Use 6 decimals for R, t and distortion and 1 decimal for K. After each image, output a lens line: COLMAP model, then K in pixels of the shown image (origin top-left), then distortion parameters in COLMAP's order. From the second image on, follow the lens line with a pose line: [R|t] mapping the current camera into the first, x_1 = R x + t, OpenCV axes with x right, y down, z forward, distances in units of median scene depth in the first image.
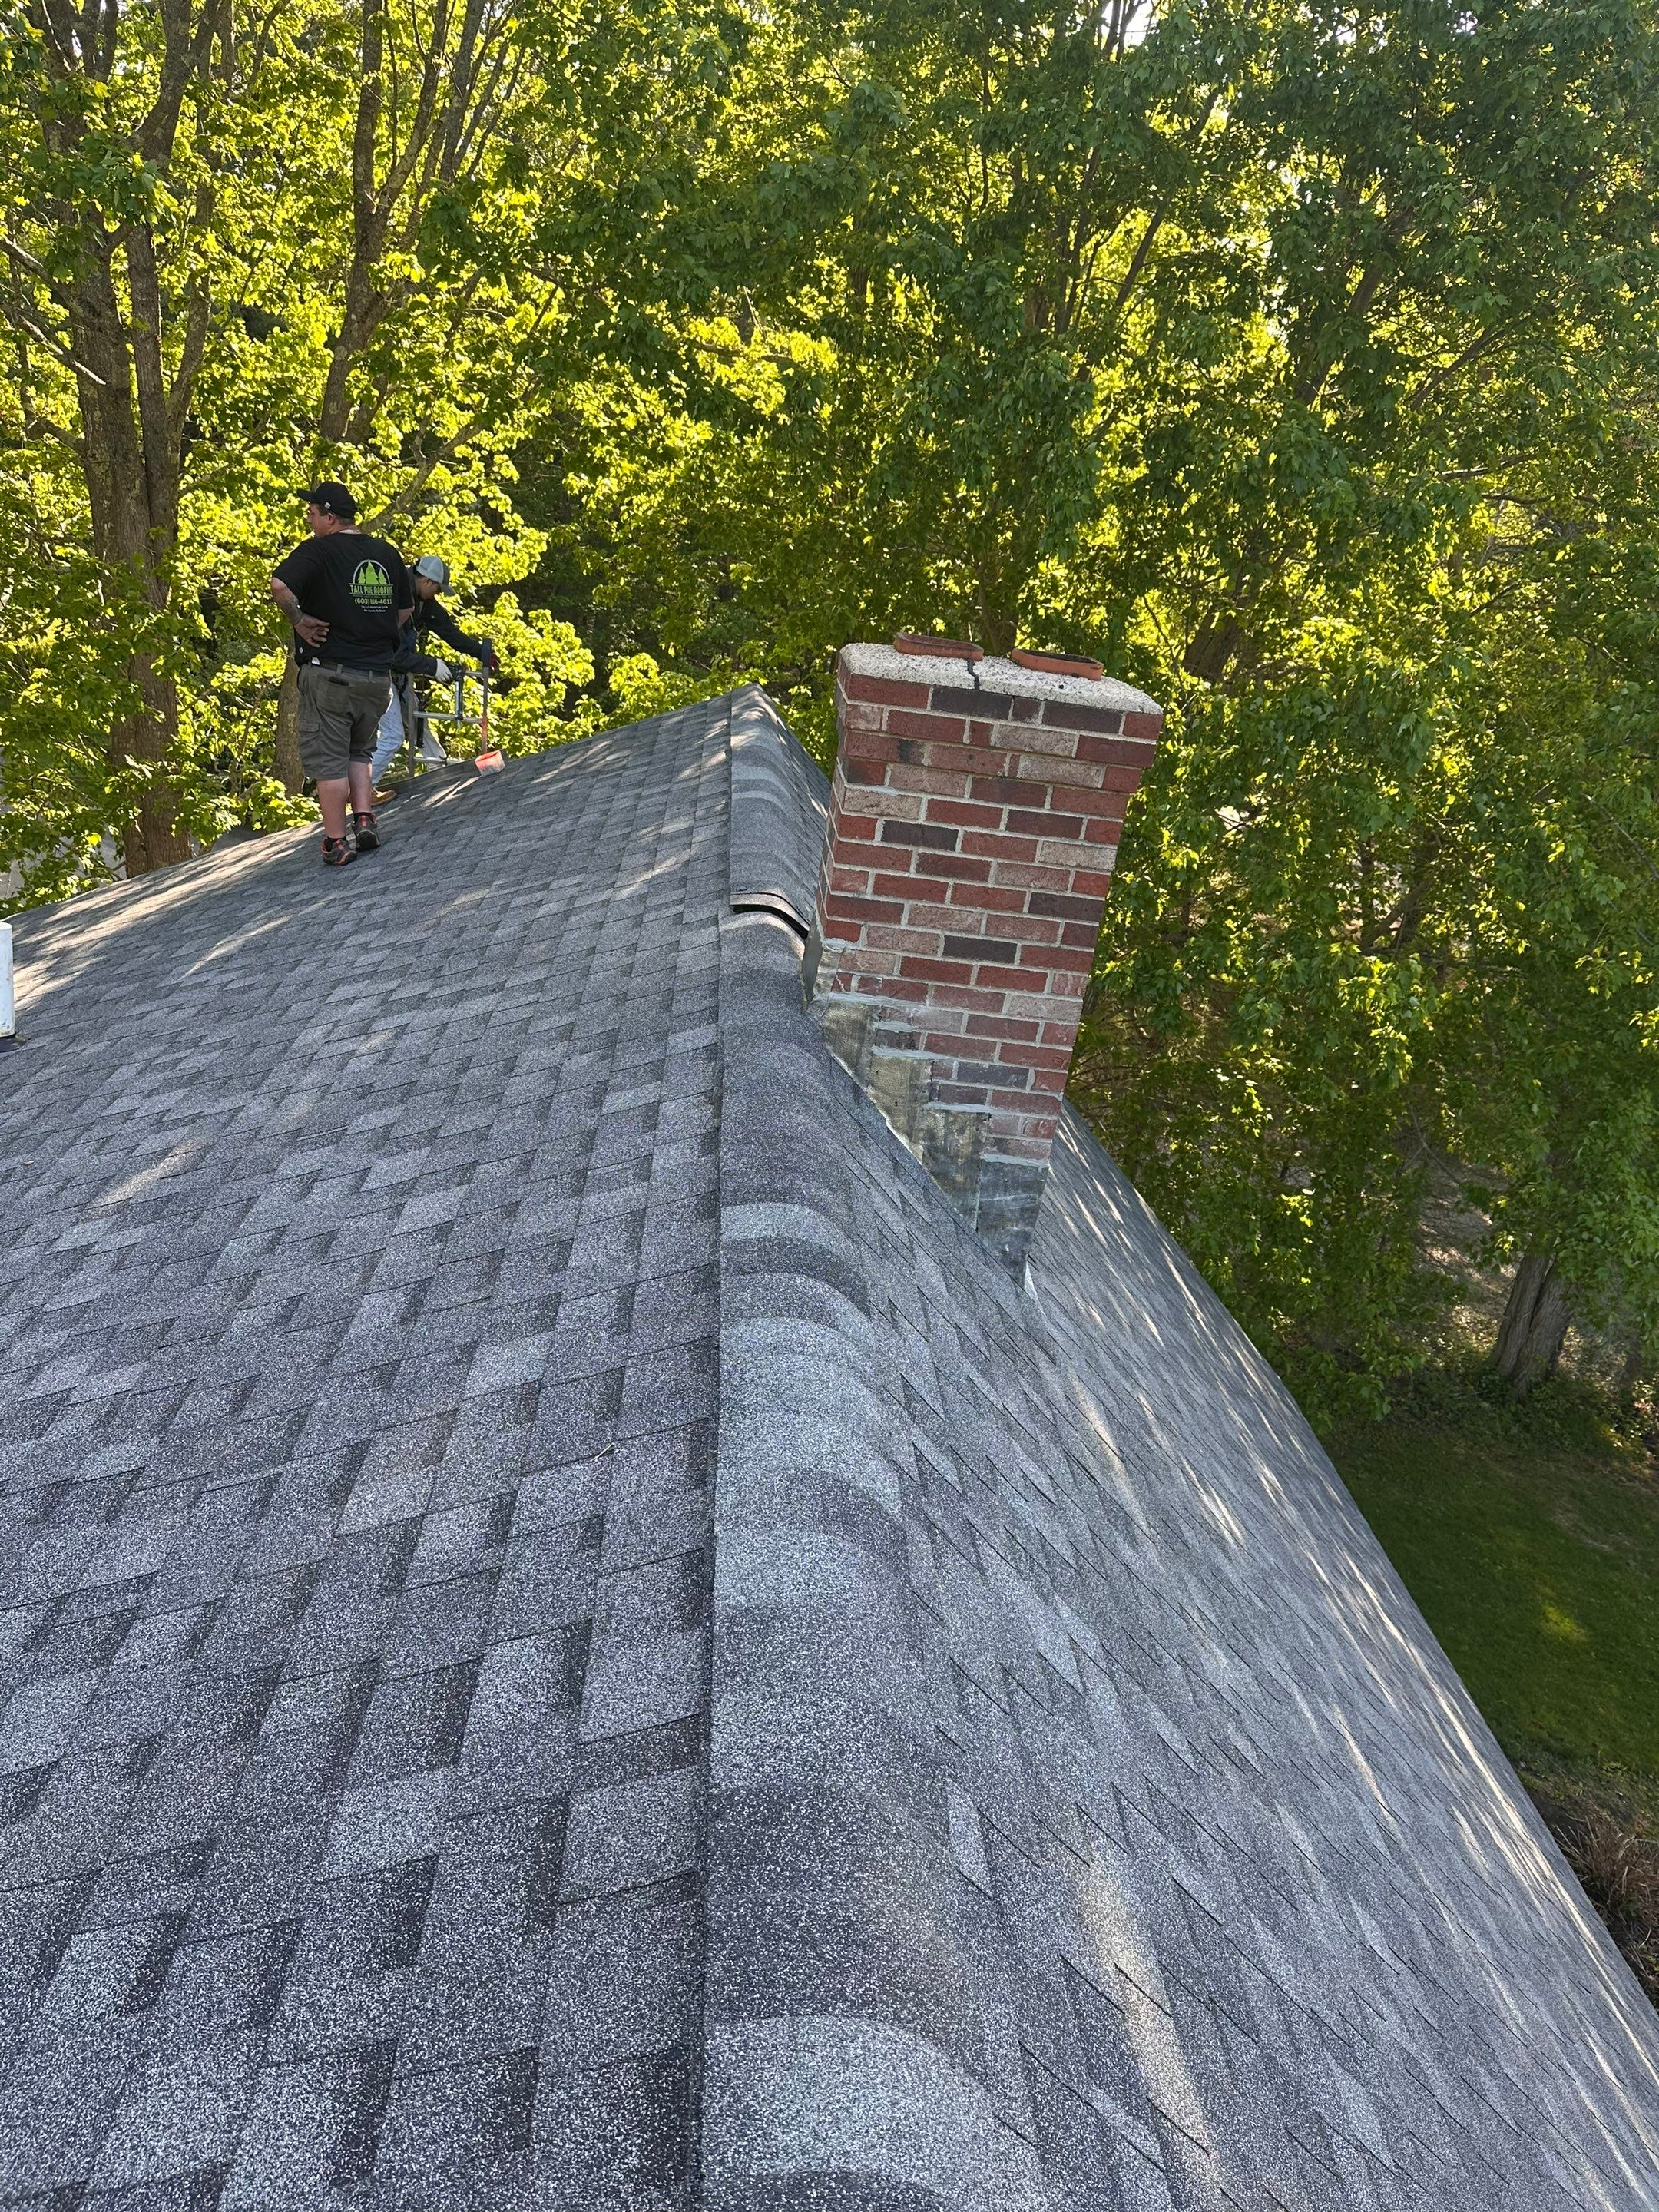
lens RADIAL K [[1579.0, 0, 828.5], [0, 1579.0, 1118.7], [0, 0, 1]] dist [0.065201, -0.087773]
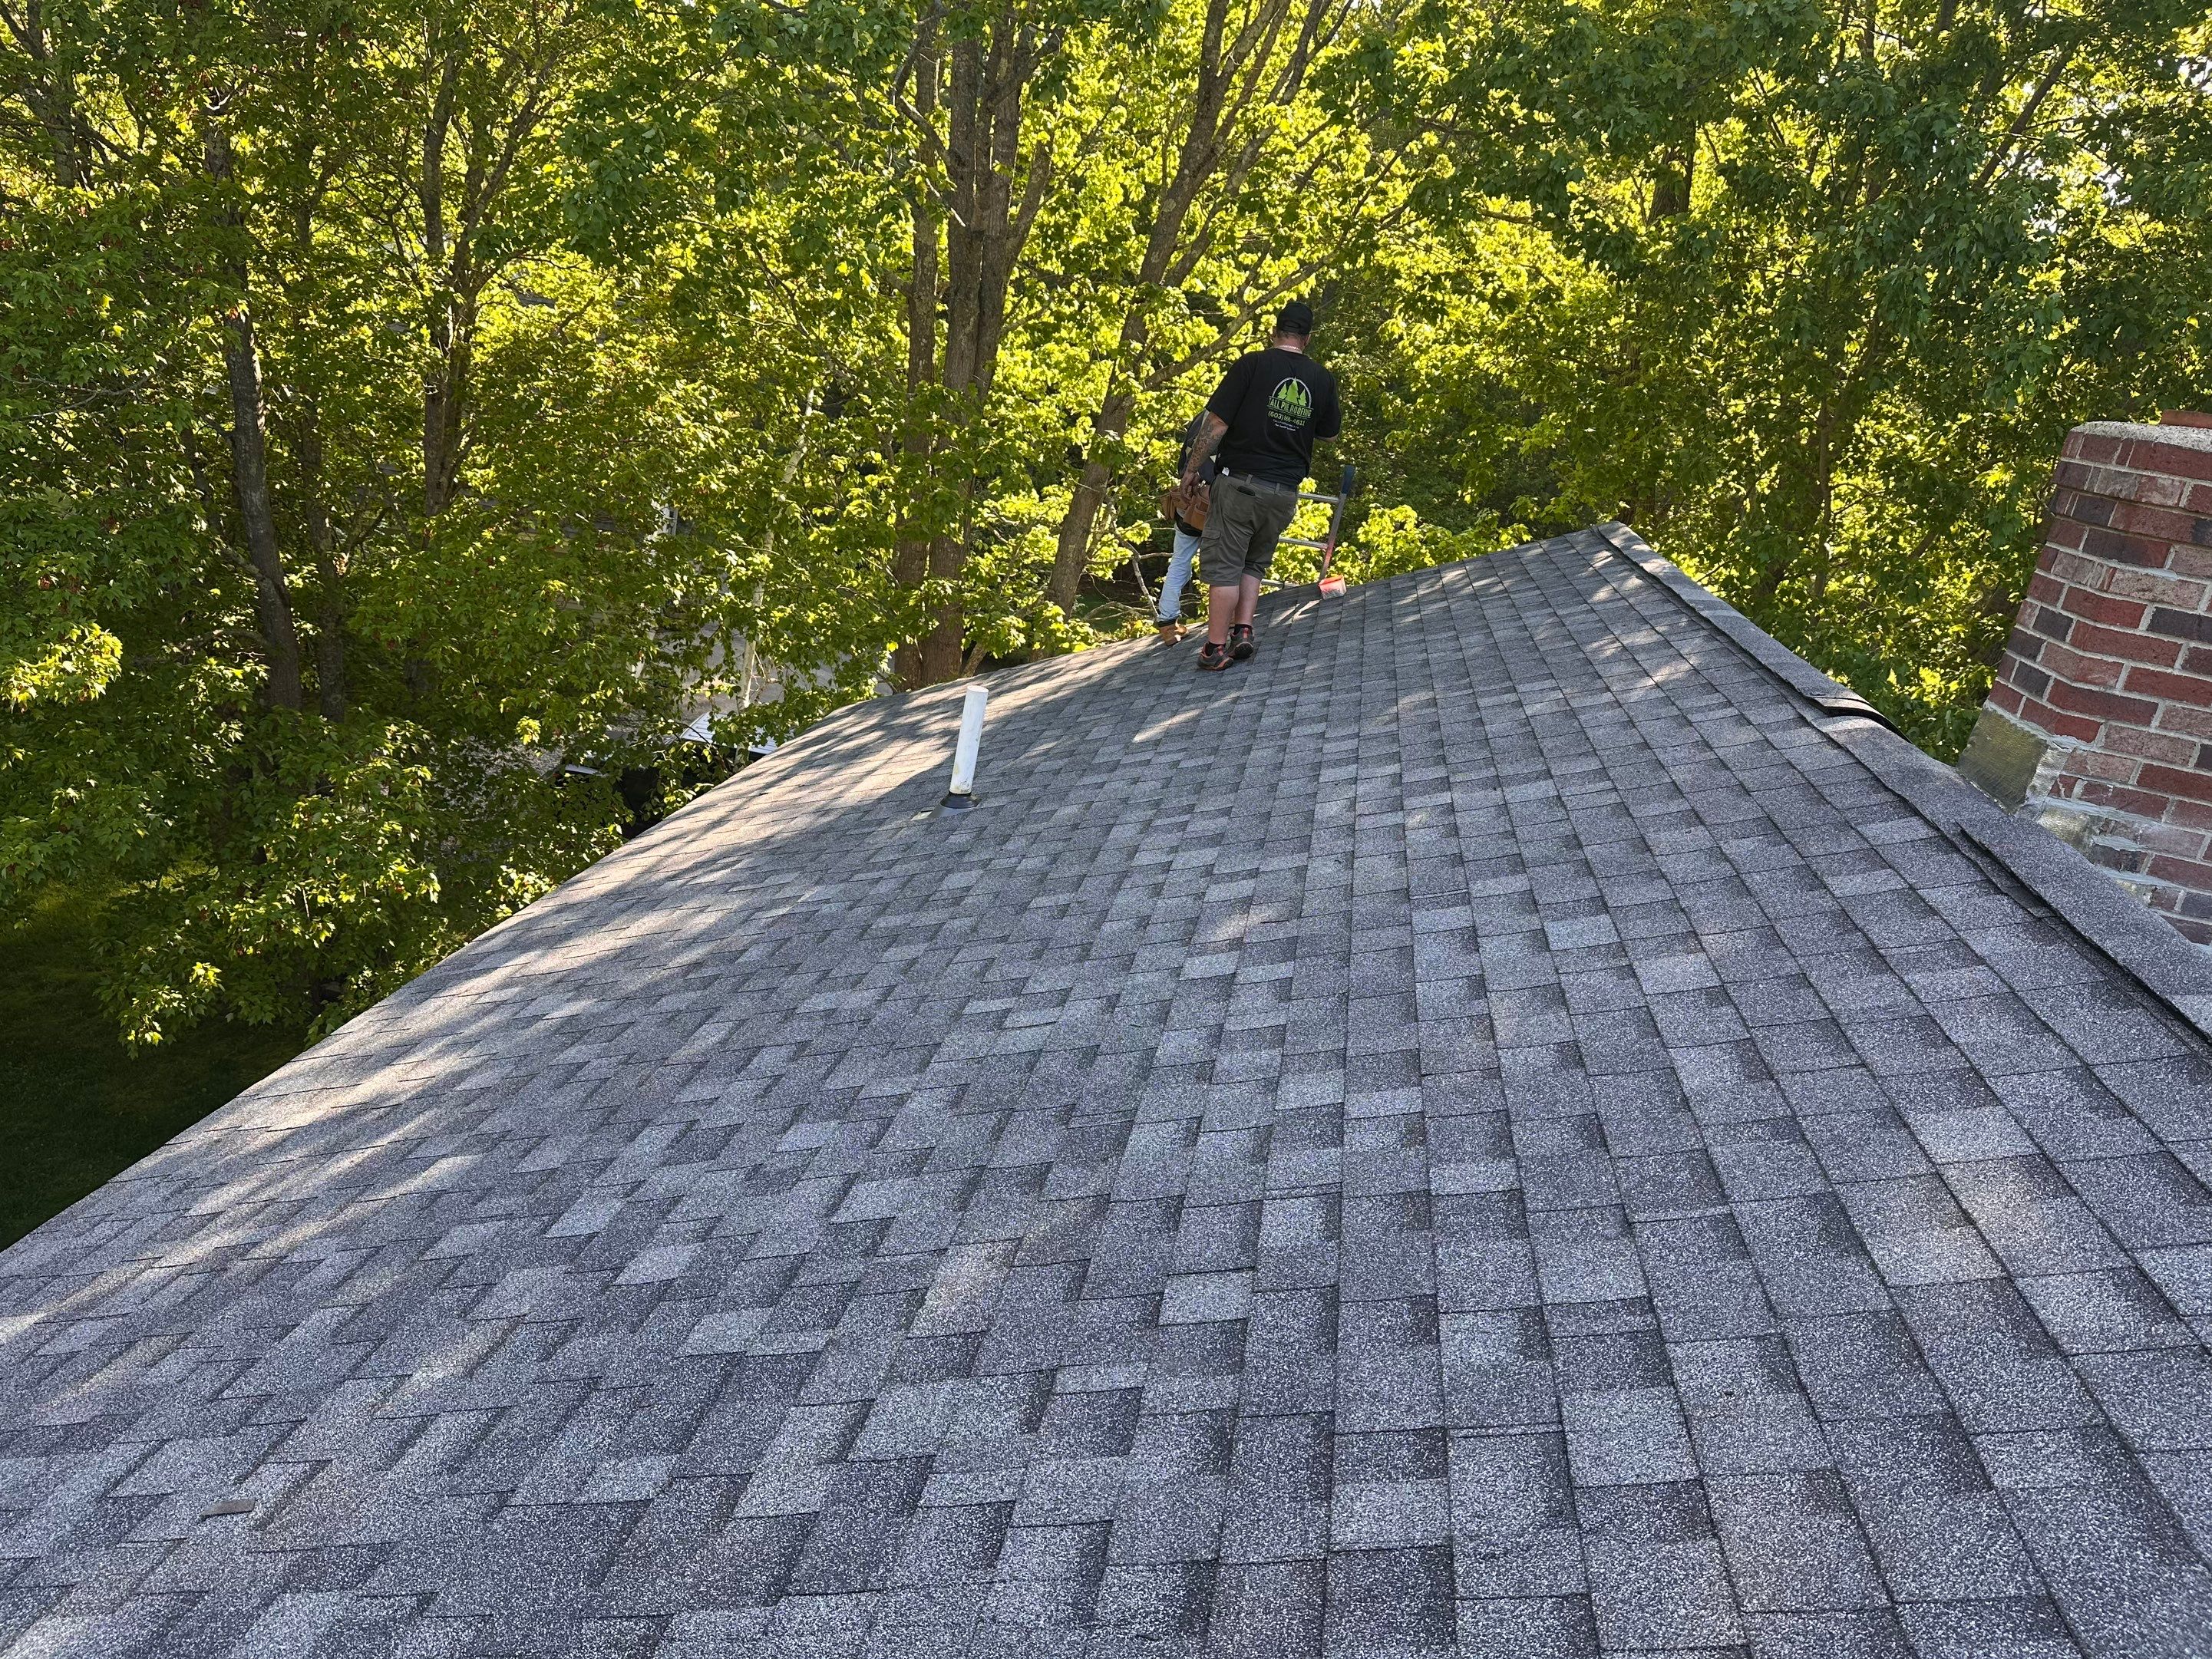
lens RADIAL K [[1552.4, 0, 1057.6], [0, 1552.4, 857.6], [0, 0, 1]] dist [0.200528, -0.269016]
pose [[0.973868, 0.099976, -0.203927, -0.347131], [-0.116809, 0.990525, -0.072219, 0.082490], [0.194775, 0.094152, 0.976319, 0.015018]]
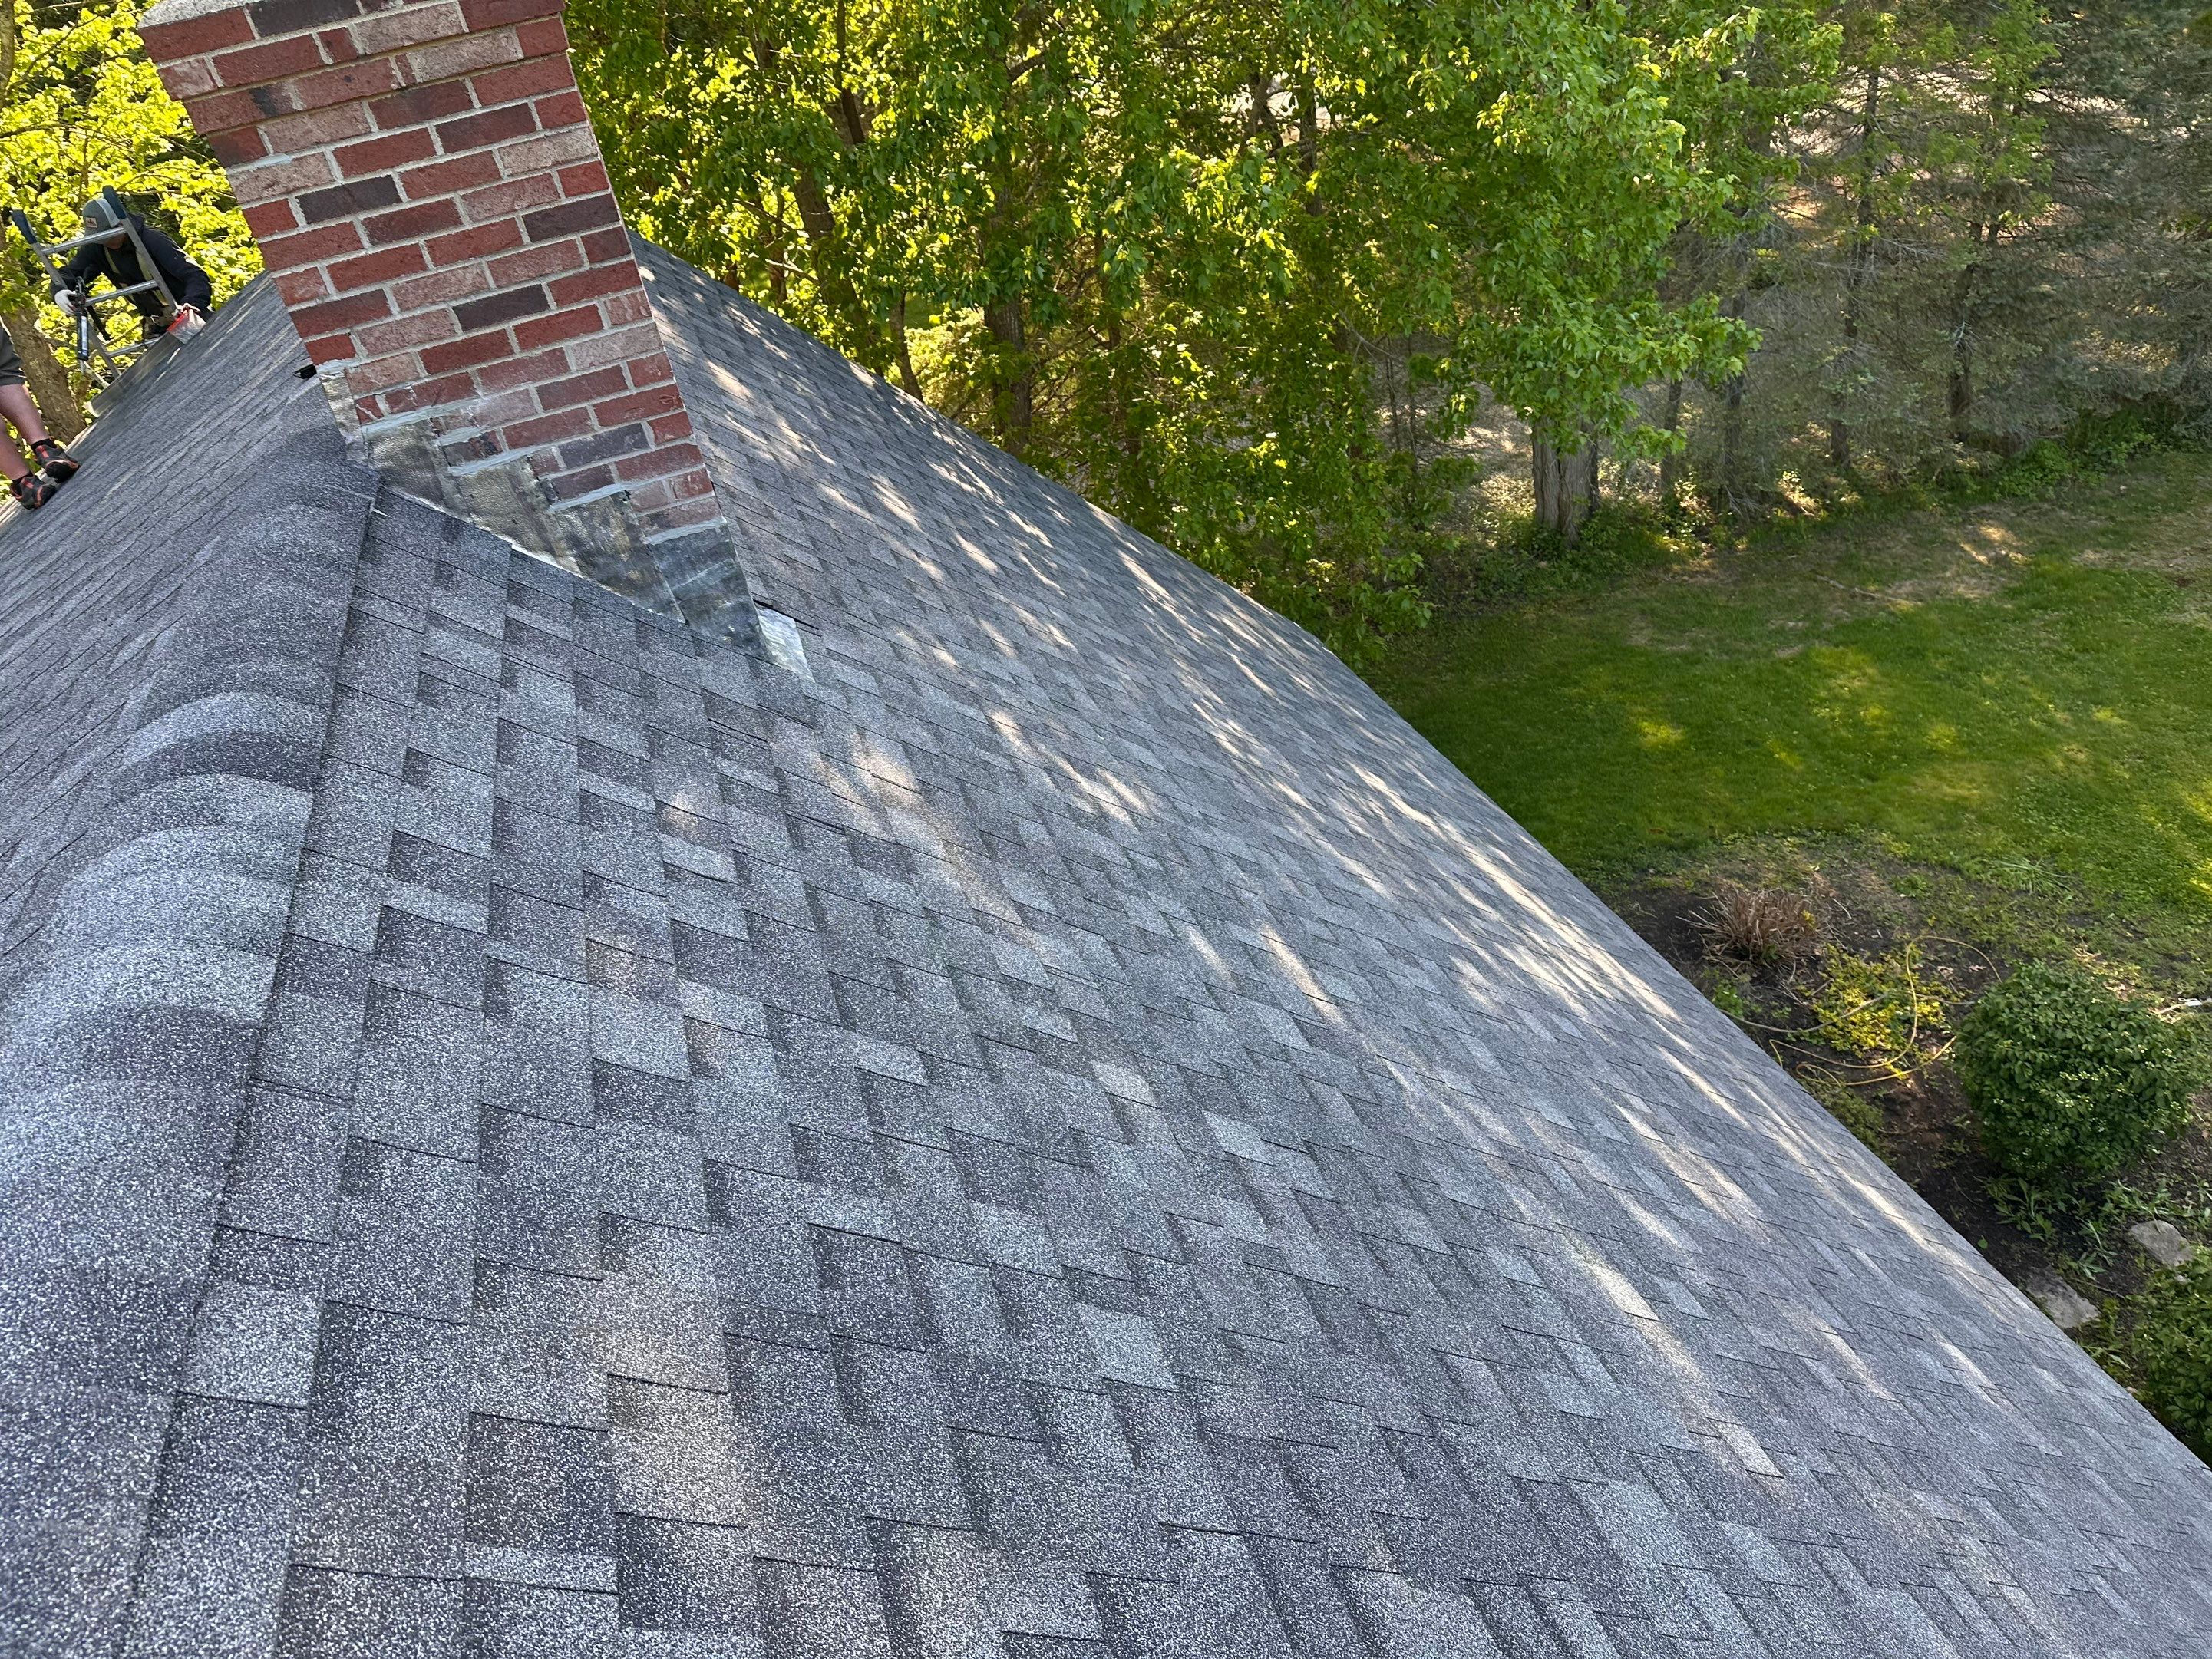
lens RADIAL K [[1605.9, 0, 1143.5], [0, 1605.9, 832.4], [0, 0, 1]] dist [0.071380, -0.091052]
pose [[0.910054, -0.408358, 0.071024, 0.224466], [0.385980, 0.897377, 0.213853, 0.085804], [-0.151064, -0.167204, 0.974281, 0.070311]]
